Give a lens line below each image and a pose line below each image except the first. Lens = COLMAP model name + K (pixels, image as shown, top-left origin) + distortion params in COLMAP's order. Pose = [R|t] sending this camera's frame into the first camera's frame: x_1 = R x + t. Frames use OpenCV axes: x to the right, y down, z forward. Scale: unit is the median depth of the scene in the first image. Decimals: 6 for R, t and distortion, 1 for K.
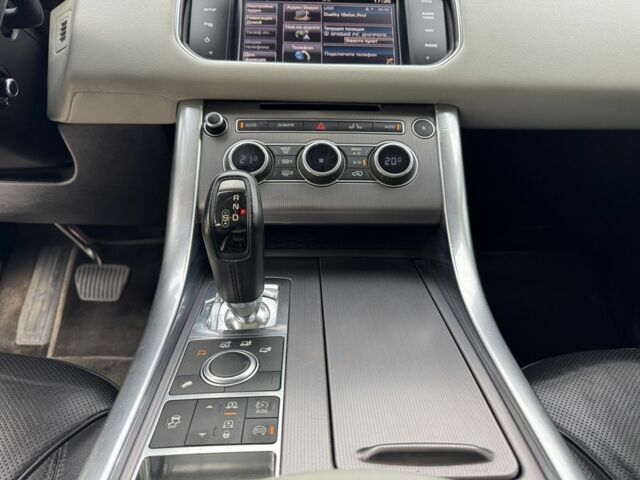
lens RADIAL K [[435.4, 0, 317.7], [0, 435.4, 259.3], [0, 0, 1]] dist [0.053134, -0.066886]
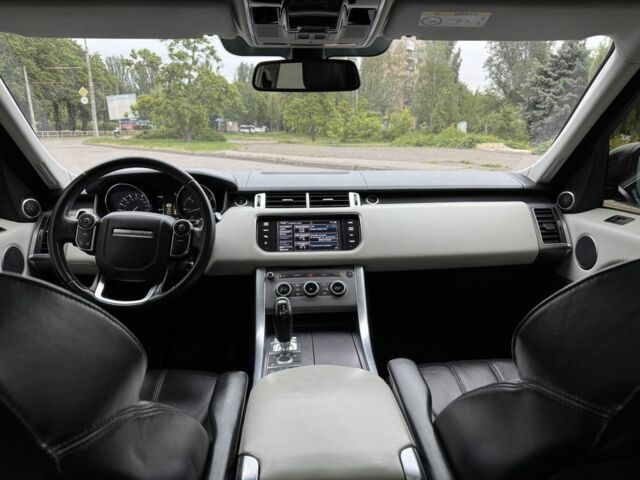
lens RADIAL K [[459.3, 0, 331.6], [0, 459.3, 254.2], [0, 0, 1]] dist [0.000696, -0.000985]
pose [[0.998379, -0.030945, 0.047770, 0.006724], [0.039310, 0.981852, -0.185529, 0.089522], [-0.041162, 0.187106, 0.981477, -1.756584]]
